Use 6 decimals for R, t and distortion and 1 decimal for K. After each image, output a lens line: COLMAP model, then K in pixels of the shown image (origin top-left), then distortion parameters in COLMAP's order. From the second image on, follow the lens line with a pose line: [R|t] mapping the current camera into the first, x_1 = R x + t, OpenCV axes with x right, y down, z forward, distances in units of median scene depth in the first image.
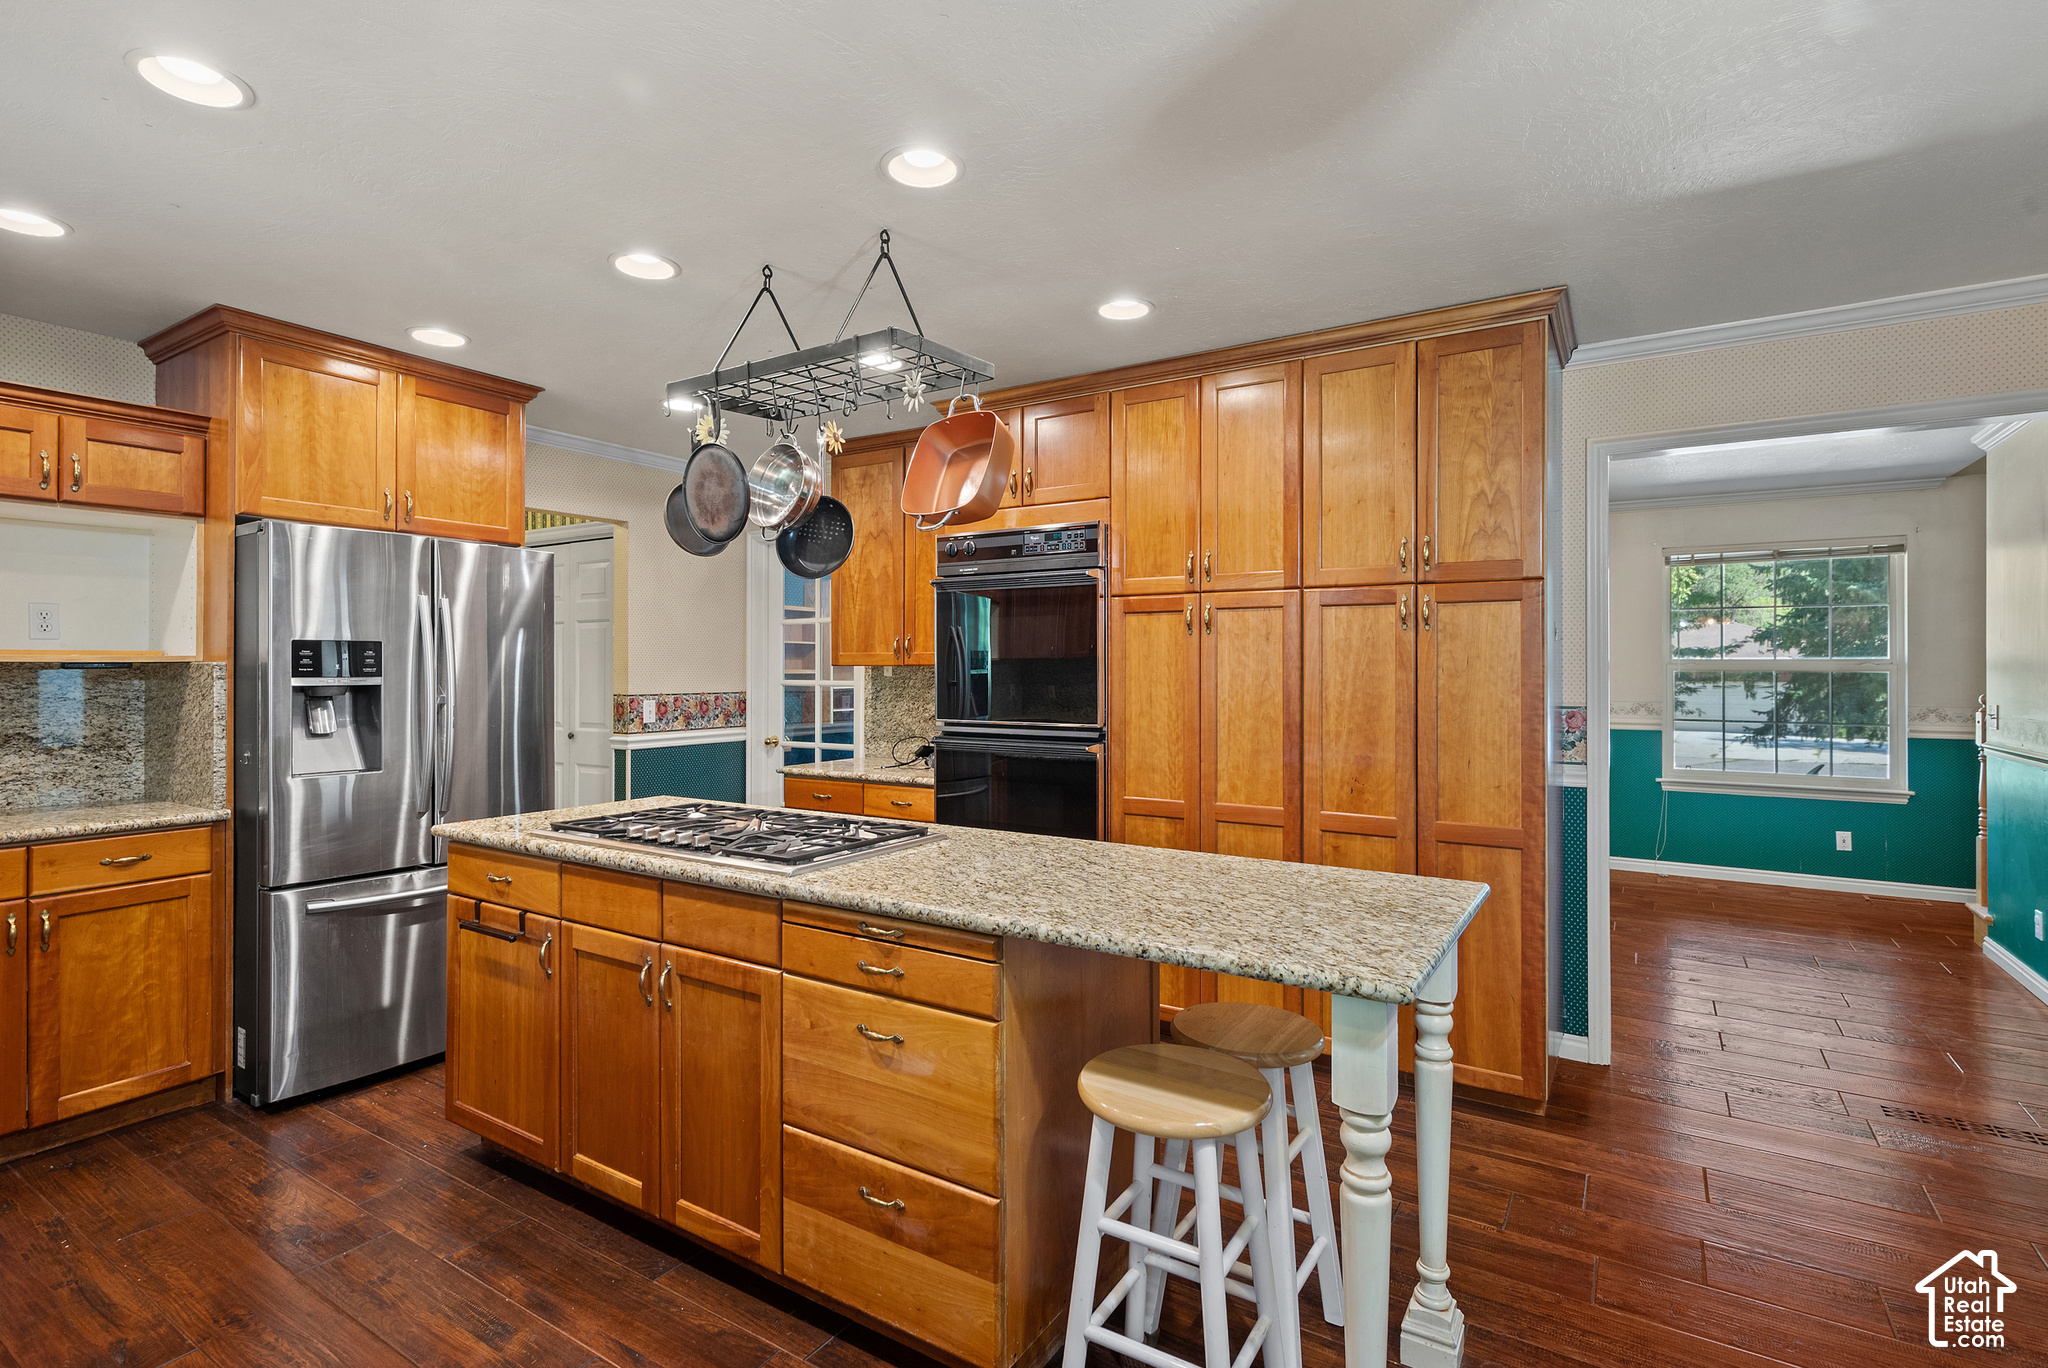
lens RADIAL K [[978.5, 0, 1023.2], [0, 978.5, 667.4], [0, 0, 1]] dist [0.002179, -0.000271]
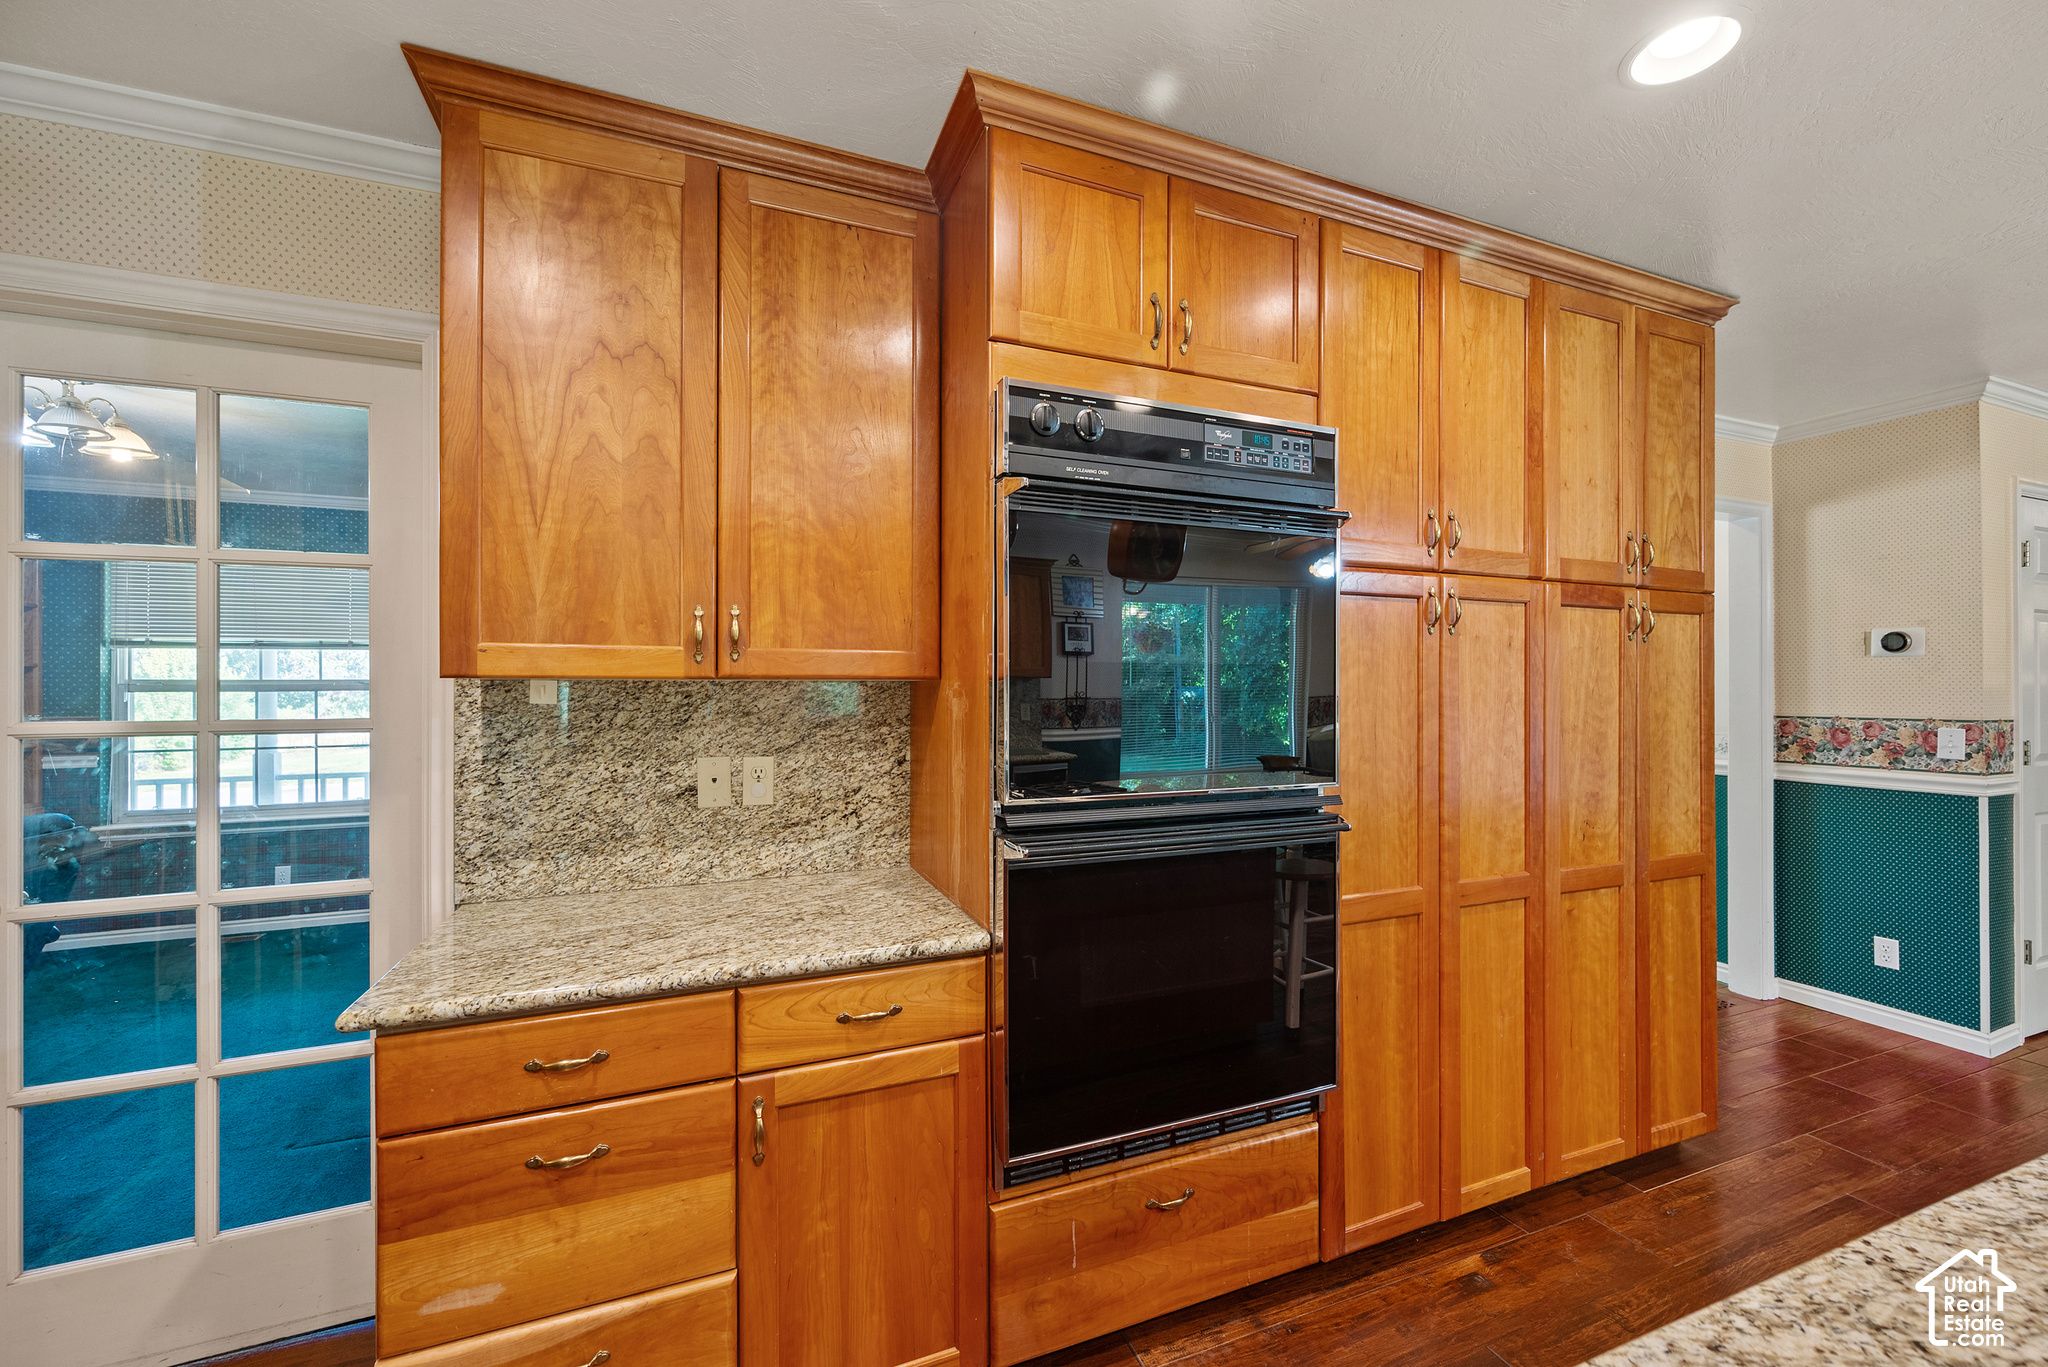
lens RADIAL K [[839.0, 0, 1030.9], [0, 839.0, 690.1], [0, 0, 1]] dist [-0.002499, -0.000118]
pose [[0.572746, 0.002497, 0.819729, -0.499572], [0.001288, 0.999991, -0.003946, 0.007508], [-0.819732, 0.003316, 0.572738, 0.994733]]
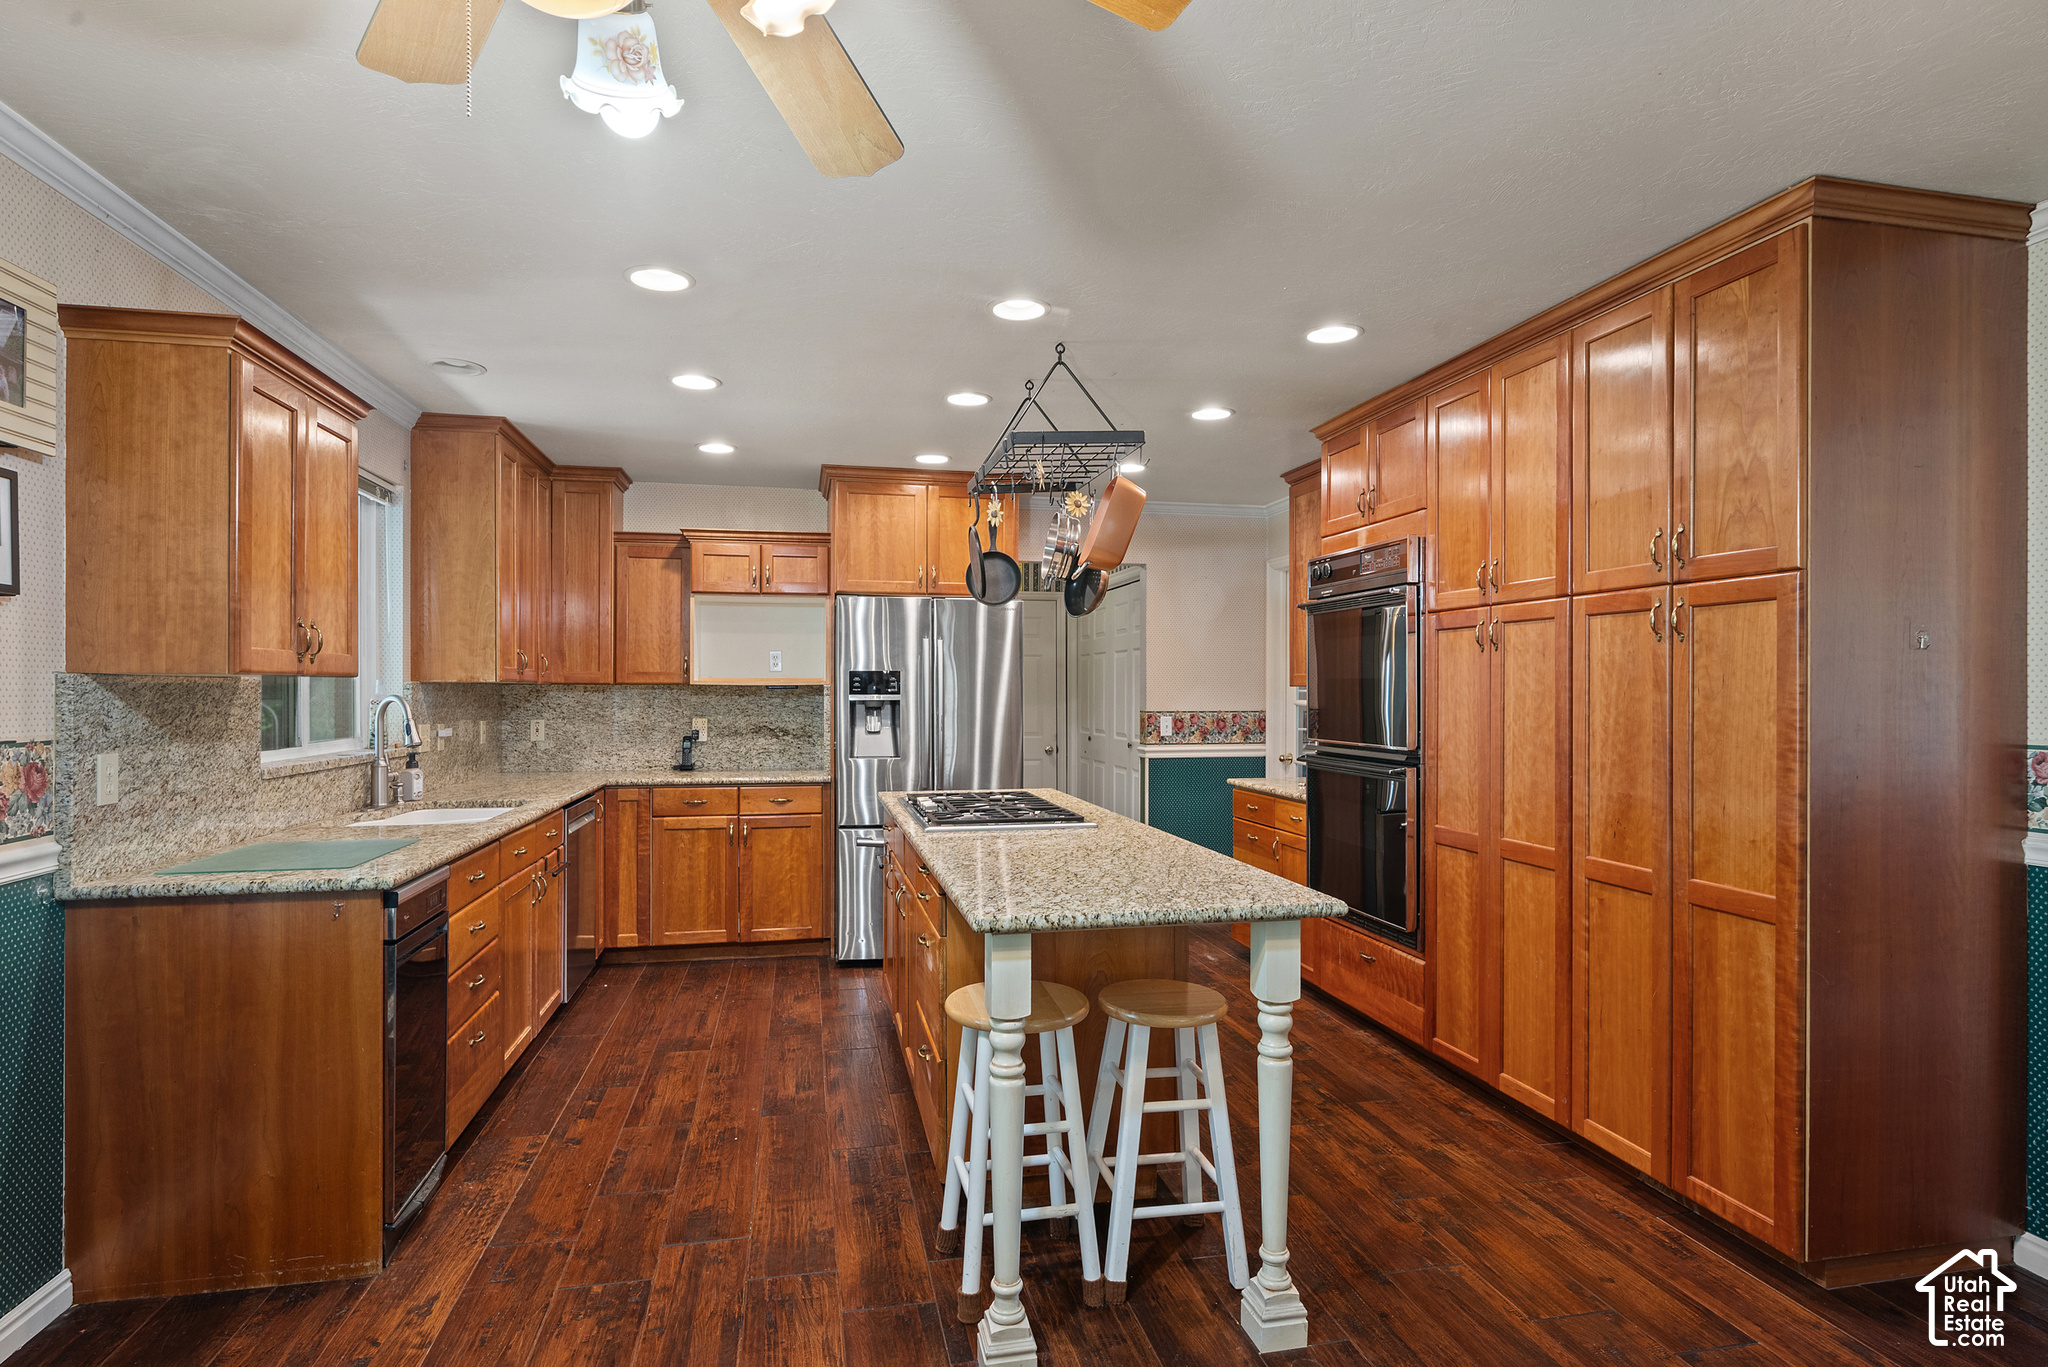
lens RADIAL K [[1062.6, 0, 1022.6], [0, 1062.6, 690.8], [0, 0, 1]] dist [-0.000041, -0.001221]
pose [[0.700319, 0.001203, -0.713829, 0.640839], [0.000567, 0.999997, 0.002242, 0.000706], [0.713830, -0.001975, 0.700316, -0.000561]]
